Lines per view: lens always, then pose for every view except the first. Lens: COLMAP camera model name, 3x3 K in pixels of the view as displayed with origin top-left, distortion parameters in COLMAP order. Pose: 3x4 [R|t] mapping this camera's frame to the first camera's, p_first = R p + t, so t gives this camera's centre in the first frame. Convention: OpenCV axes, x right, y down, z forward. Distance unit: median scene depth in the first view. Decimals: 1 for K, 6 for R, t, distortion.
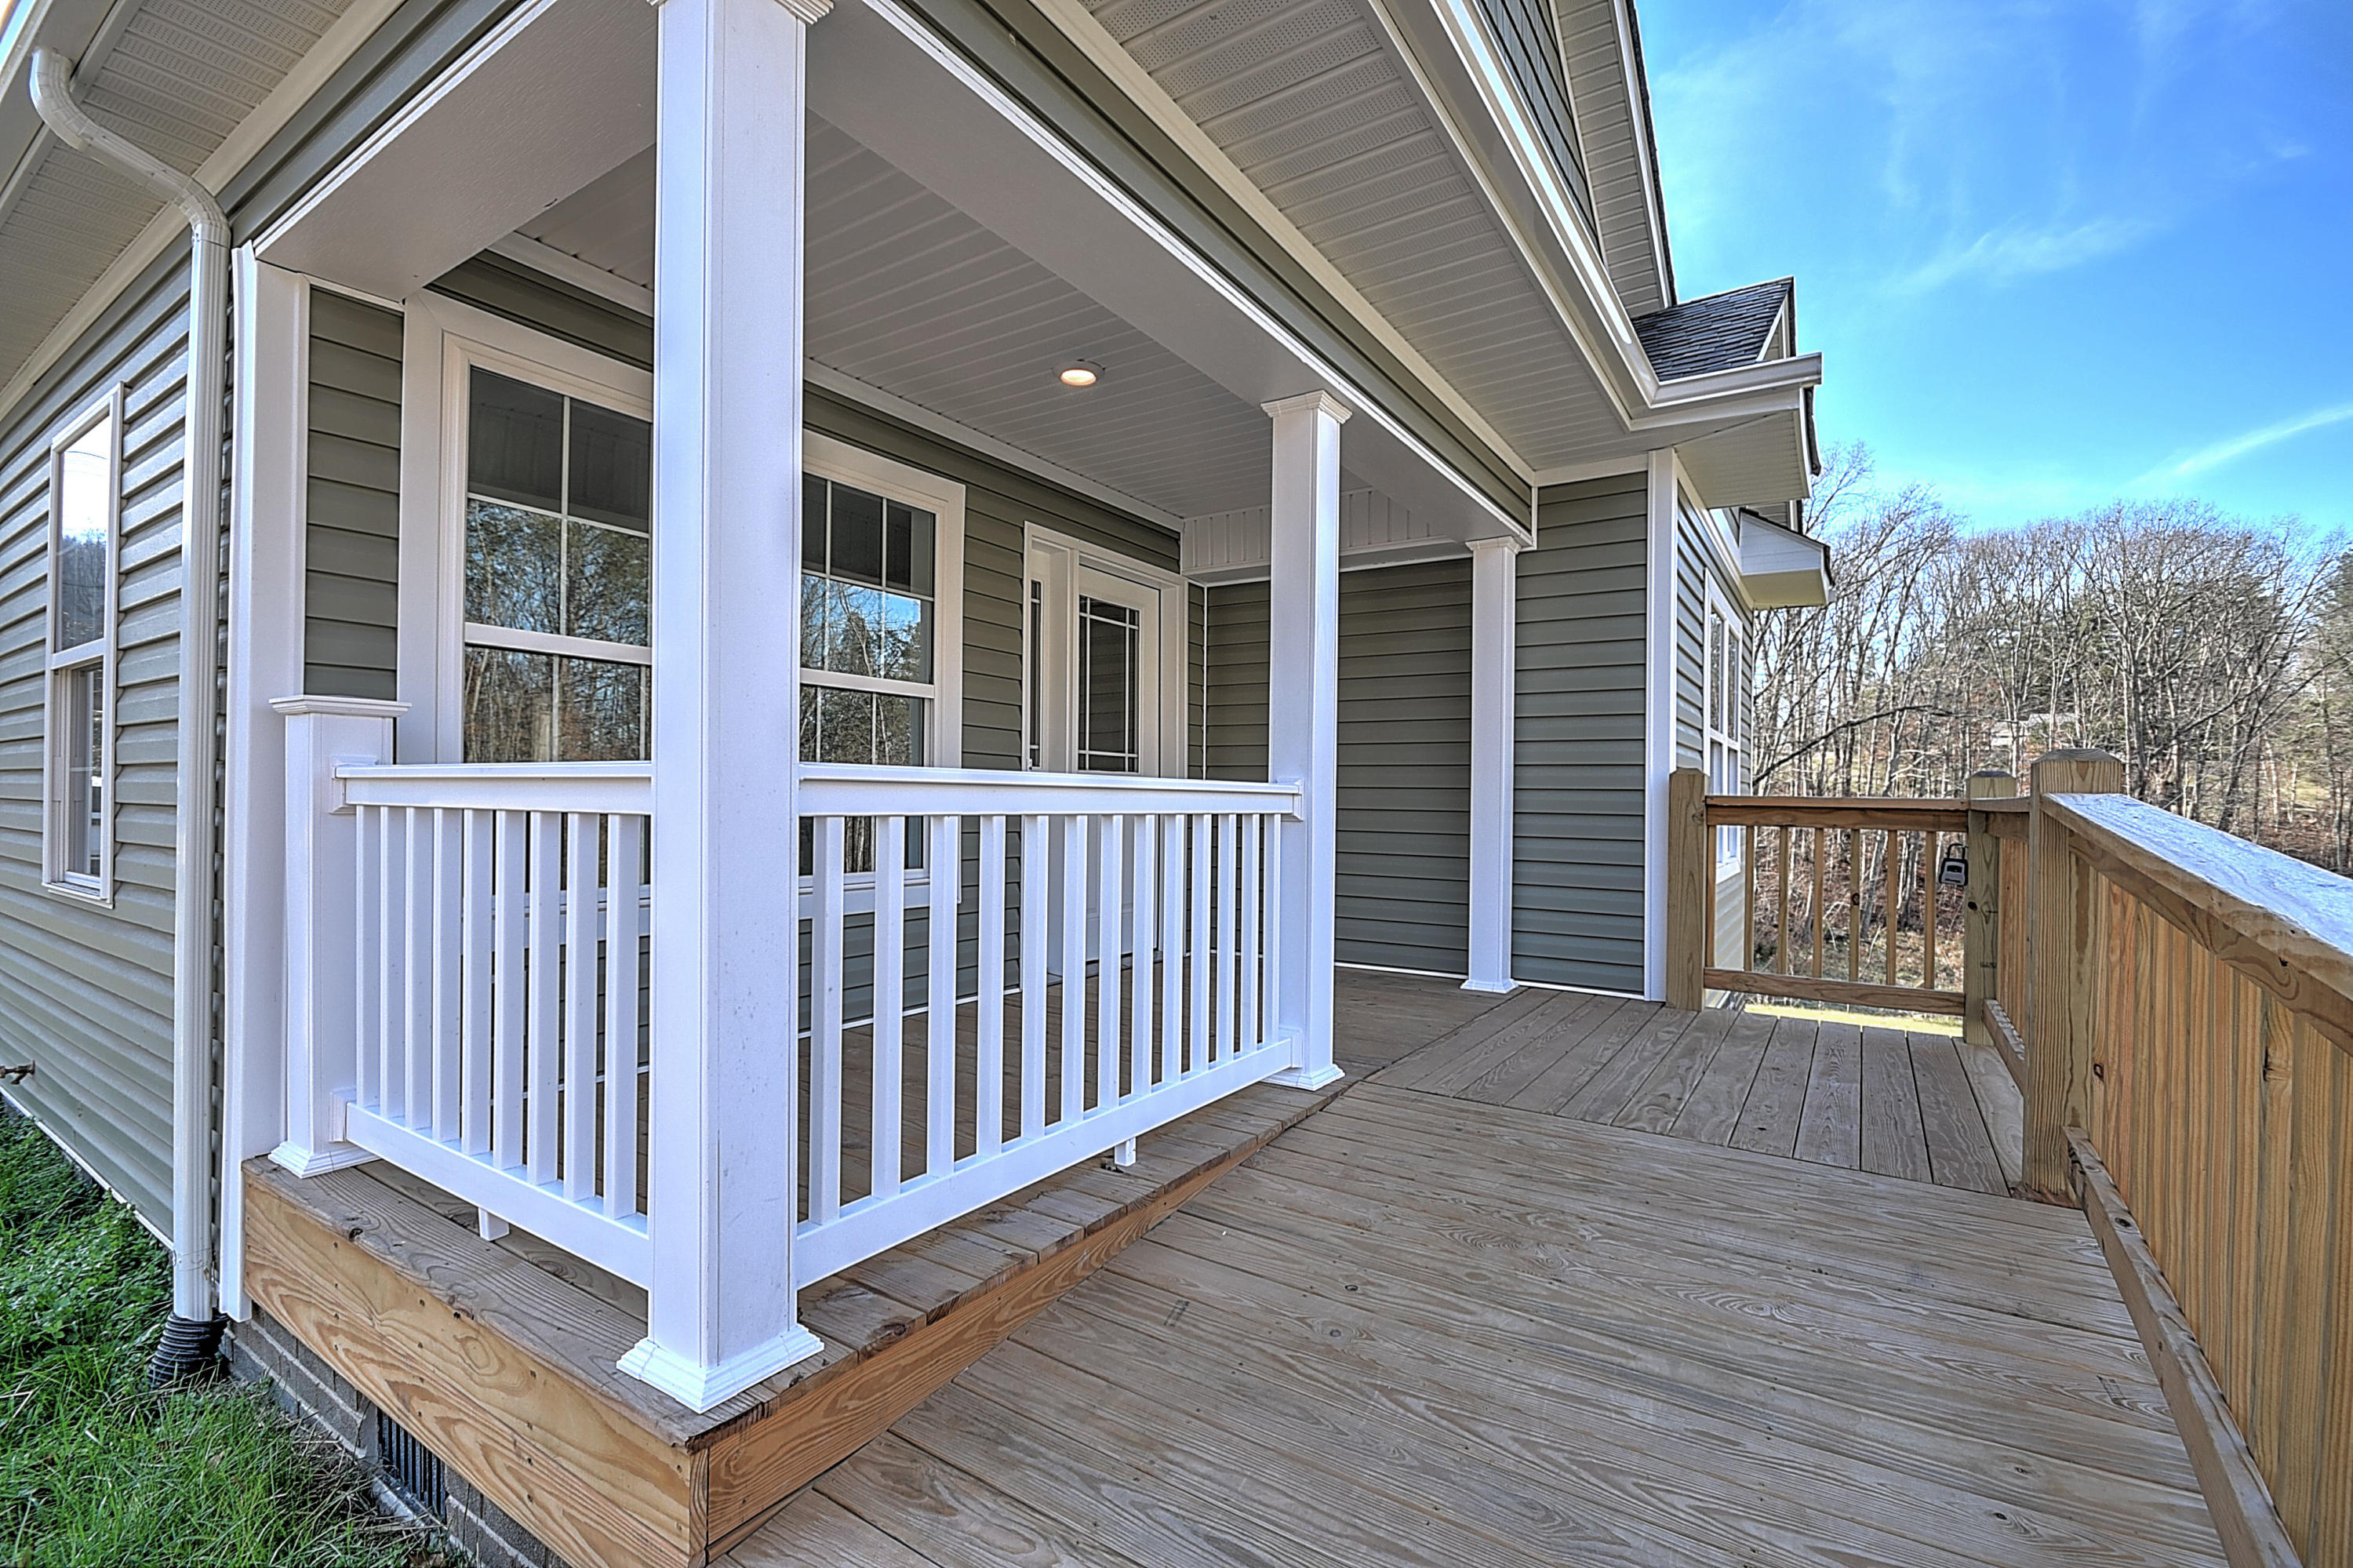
lens RADIAL K [[1045.2, 0, 1164.8], [0, 1045.2, 791.1], [0, 0, 1]] dist [0.008978, -0.000433]
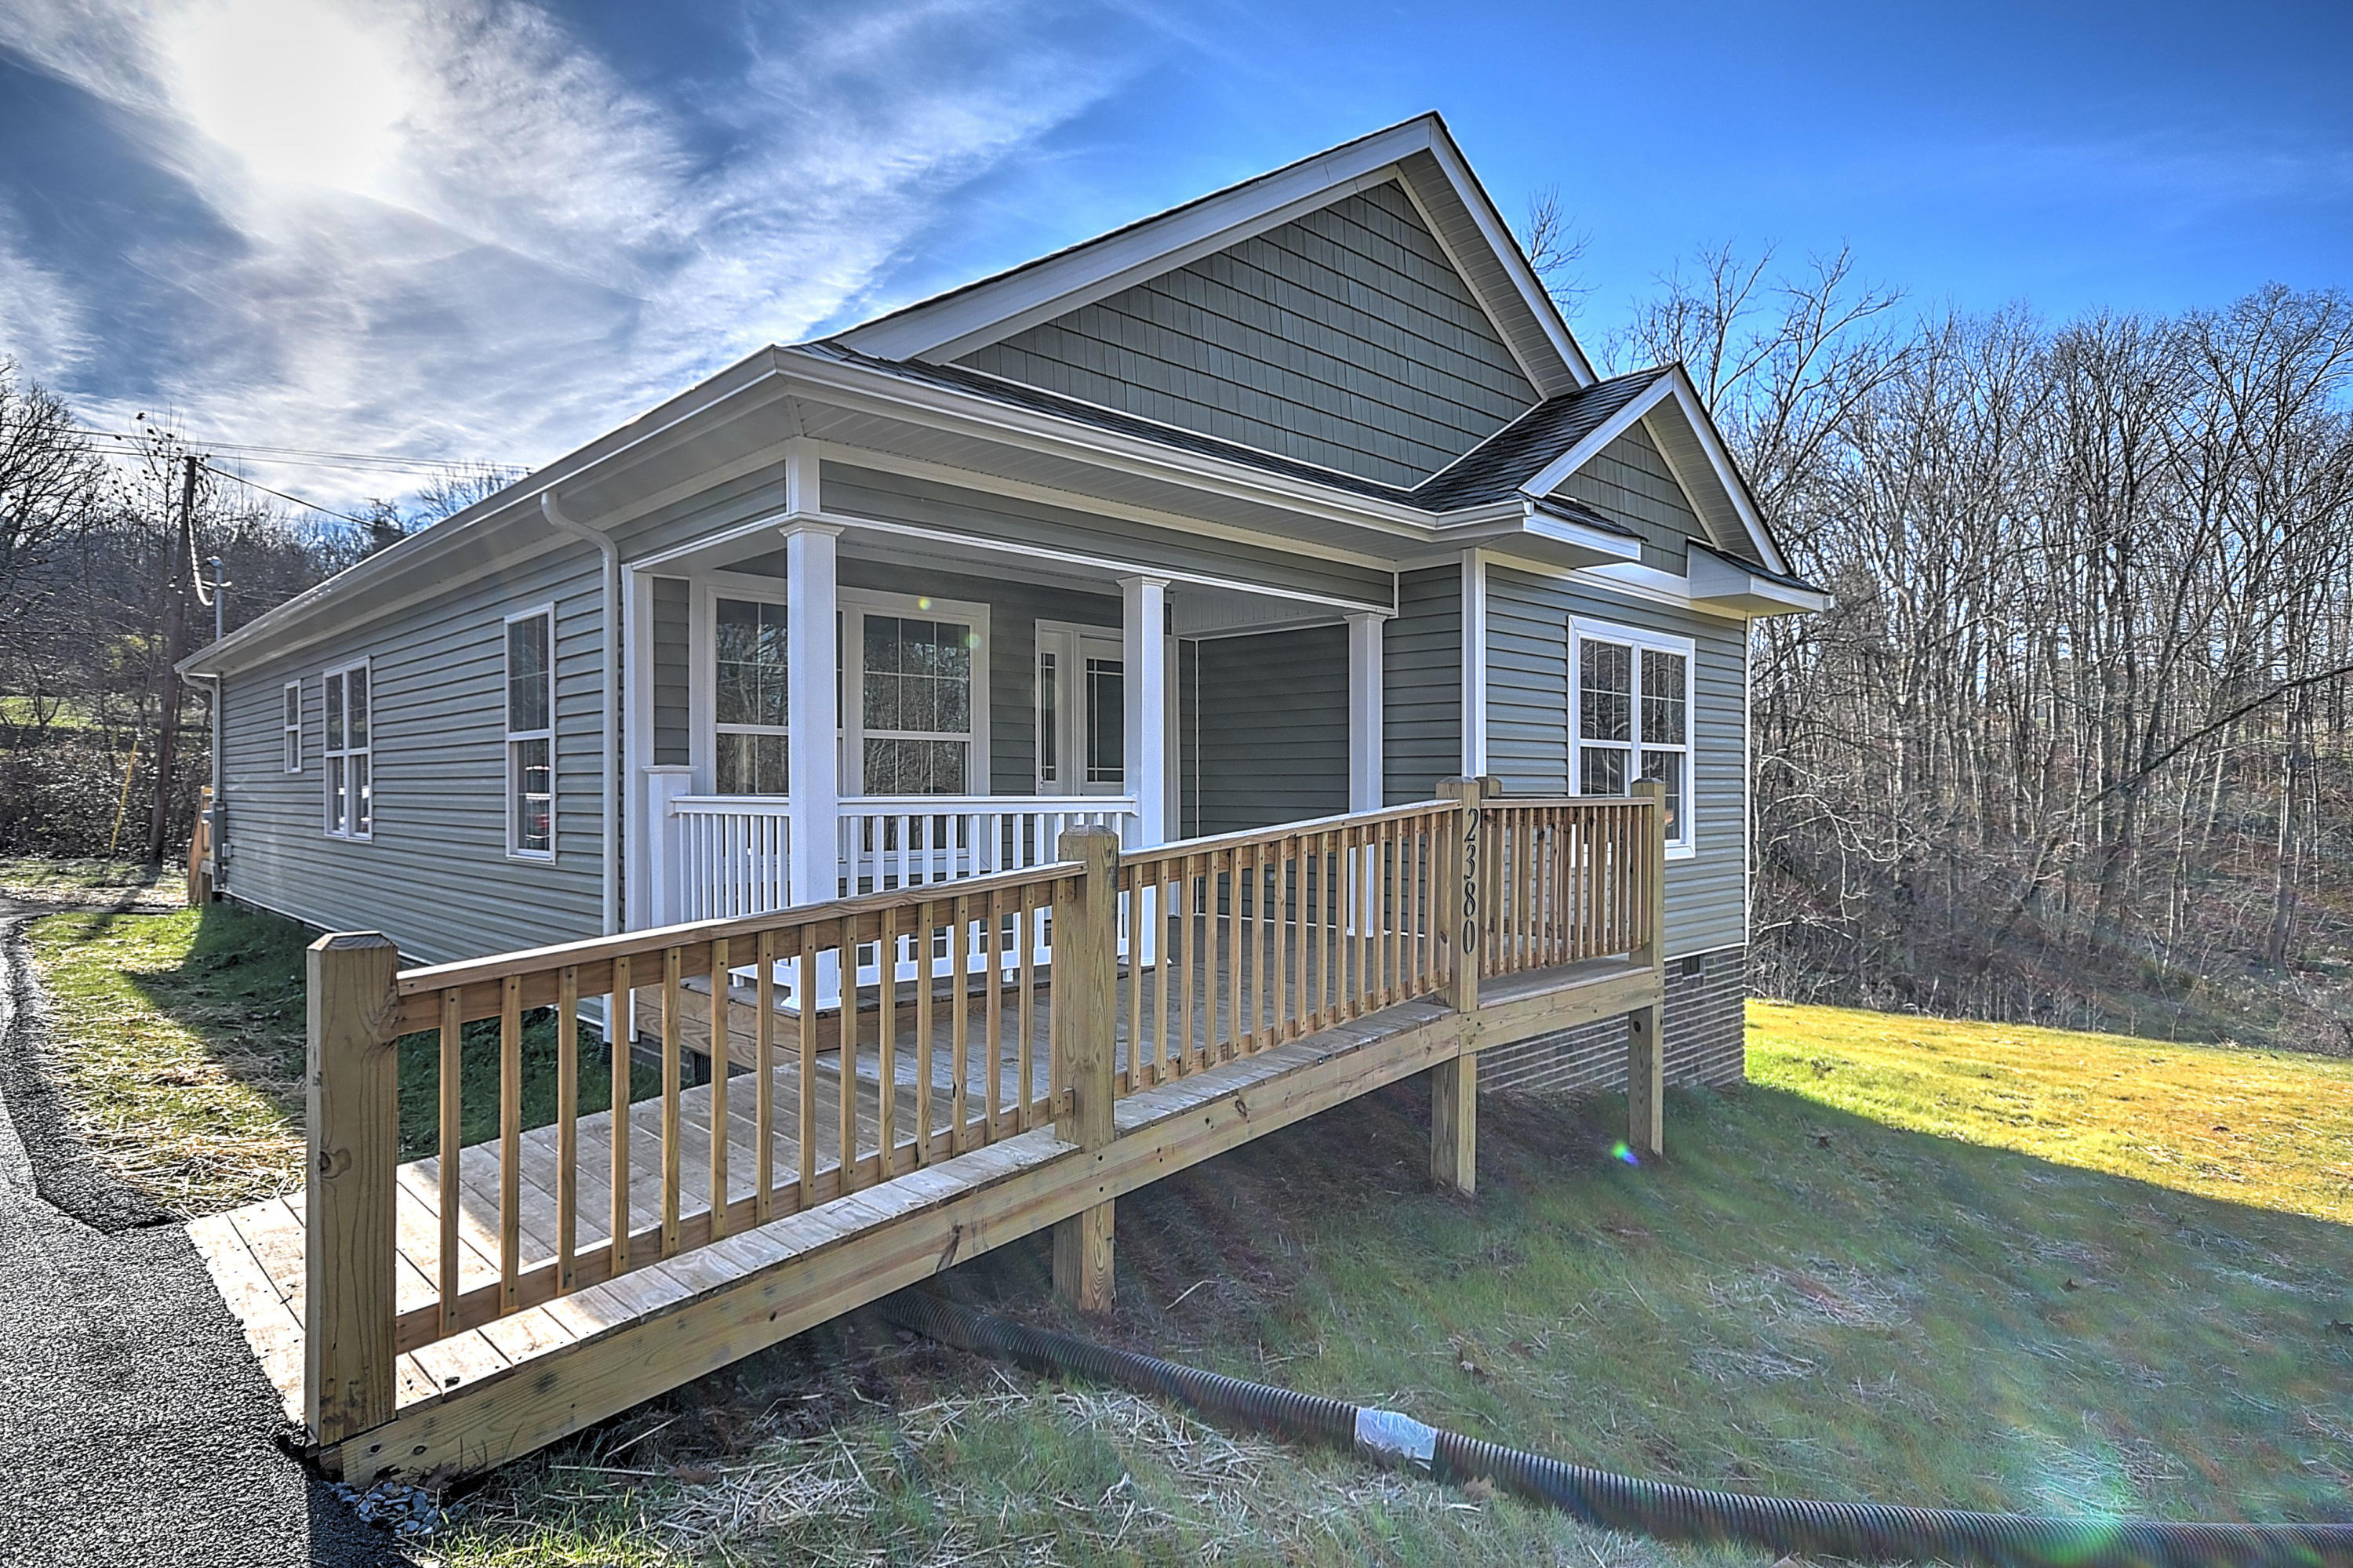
lens RADIAL K [[1282.7, 0, 1176.5], [0, 1282.7, 784.0], [0, 0, 1]] dist [0.001094, 0.000095]
pose [[0.977753, -0.012915, -0.209363, 0.632107], [0.013690, 0.999904, 0.002254, -0.029576], [0.209313, -0.005070, 0.977835, -1.077976]]
